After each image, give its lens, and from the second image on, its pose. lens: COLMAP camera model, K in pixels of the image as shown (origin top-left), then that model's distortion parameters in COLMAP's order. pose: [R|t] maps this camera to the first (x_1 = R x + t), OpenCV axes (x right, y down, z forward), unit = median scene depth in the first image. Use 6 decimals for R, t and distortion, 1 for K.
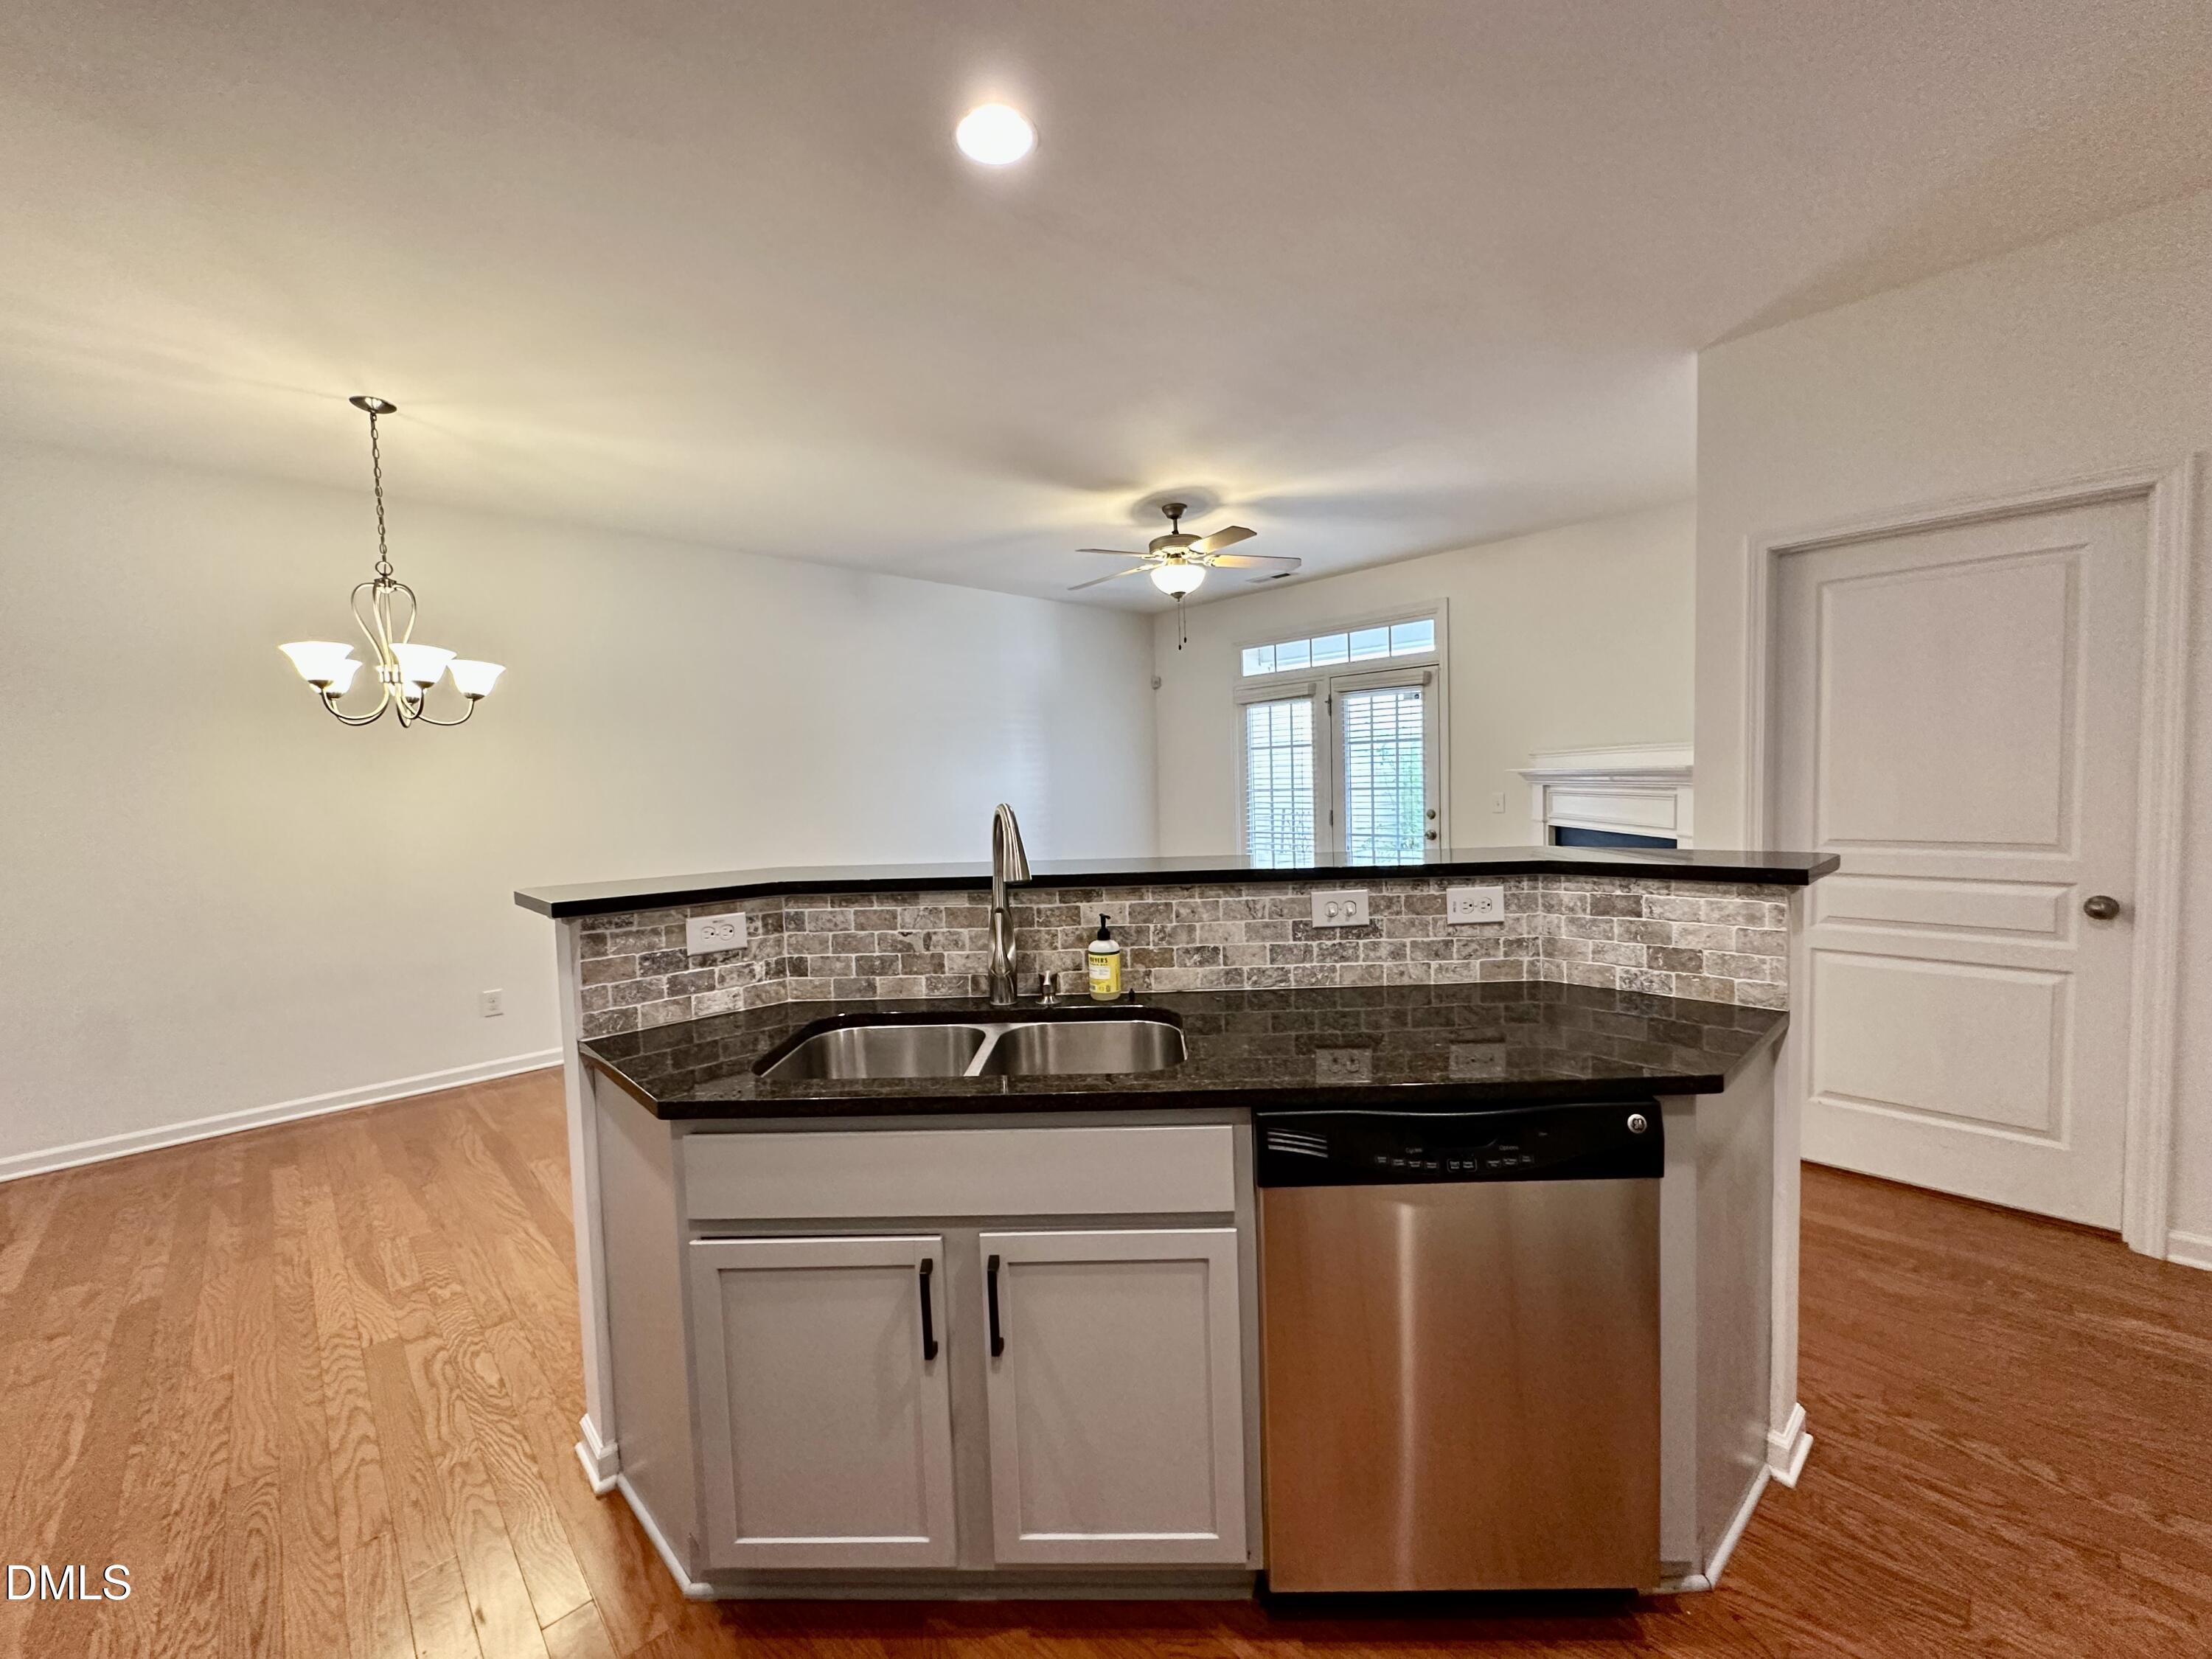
lens RADIAL K [[884.3, 0, 1102.5], [0, 884.3, 833.0], [0, 0, 1]] dist [-0.001798, 0.000097]
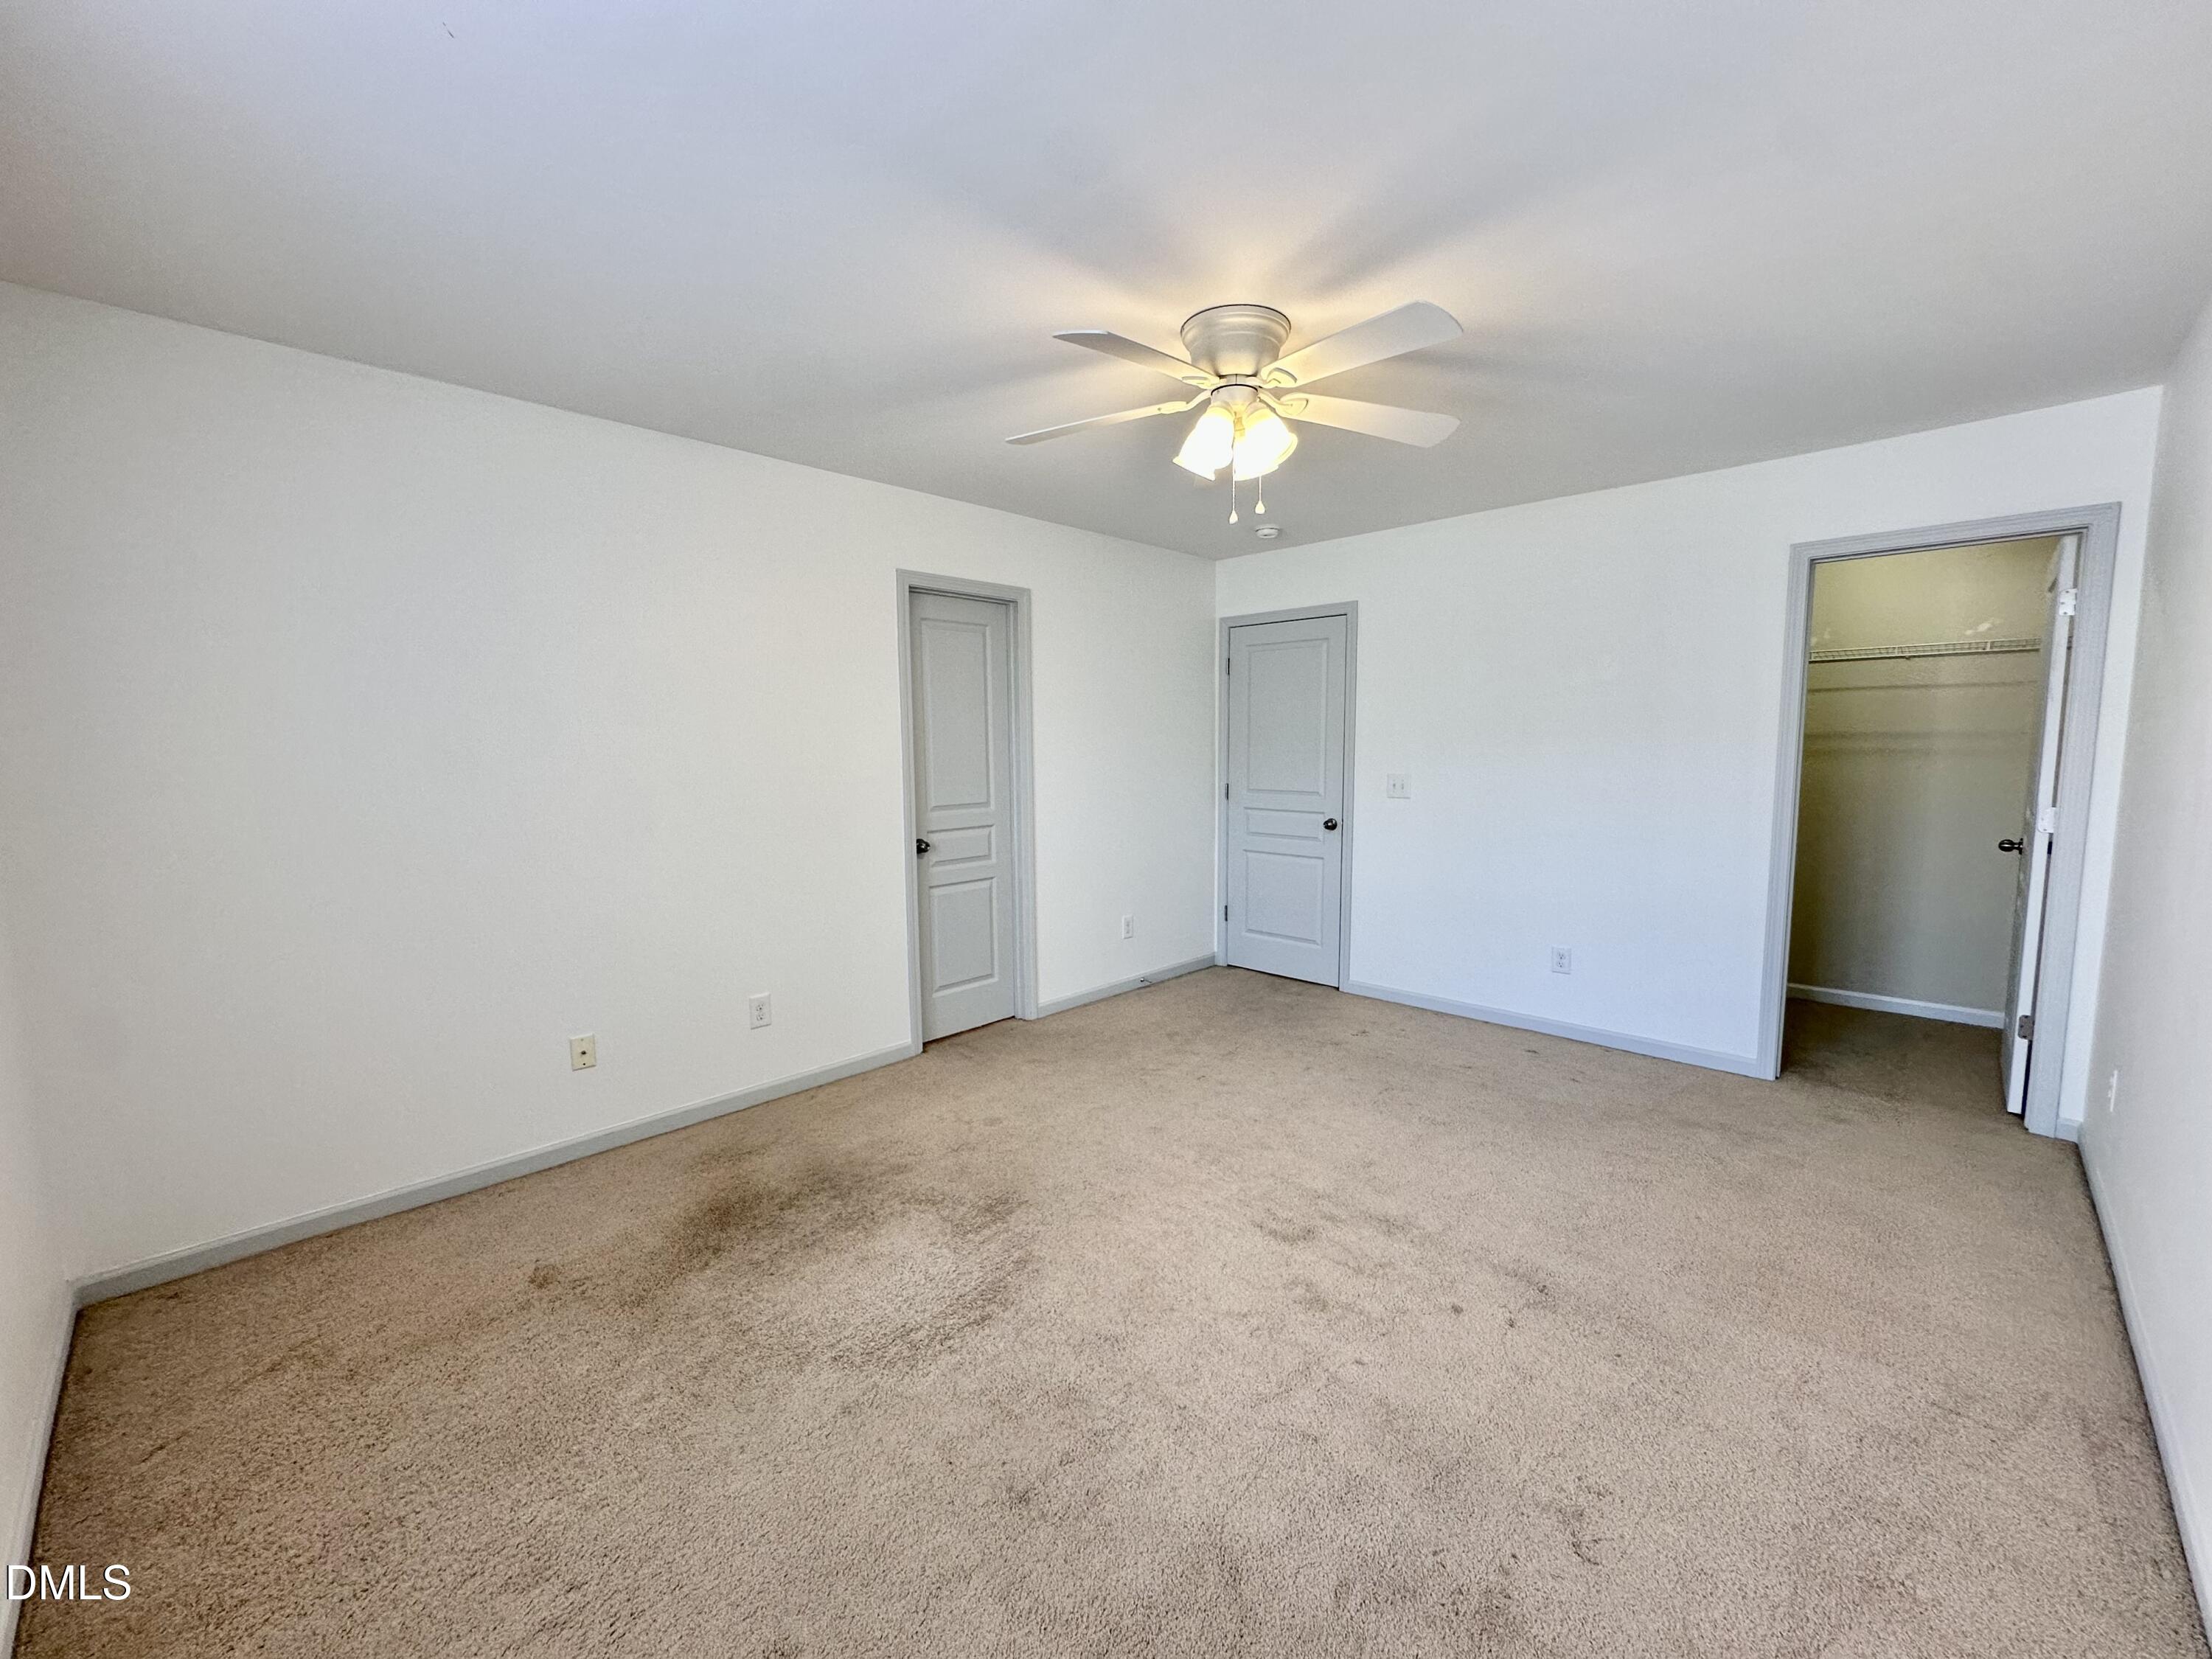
lens RADIAL K [[884.3, 0, 1102.5], [0, 884.3, 833.0], [0, 0, 1]] dist [-0.001798, 0.000097]
pose [[-0.023314, -0.085411, 0.996073, -0.581272], [0.053247, 0.994824, 0.086550, -0.062290], [-0.998309, 0.055056, -0.018646, 0.806212]]
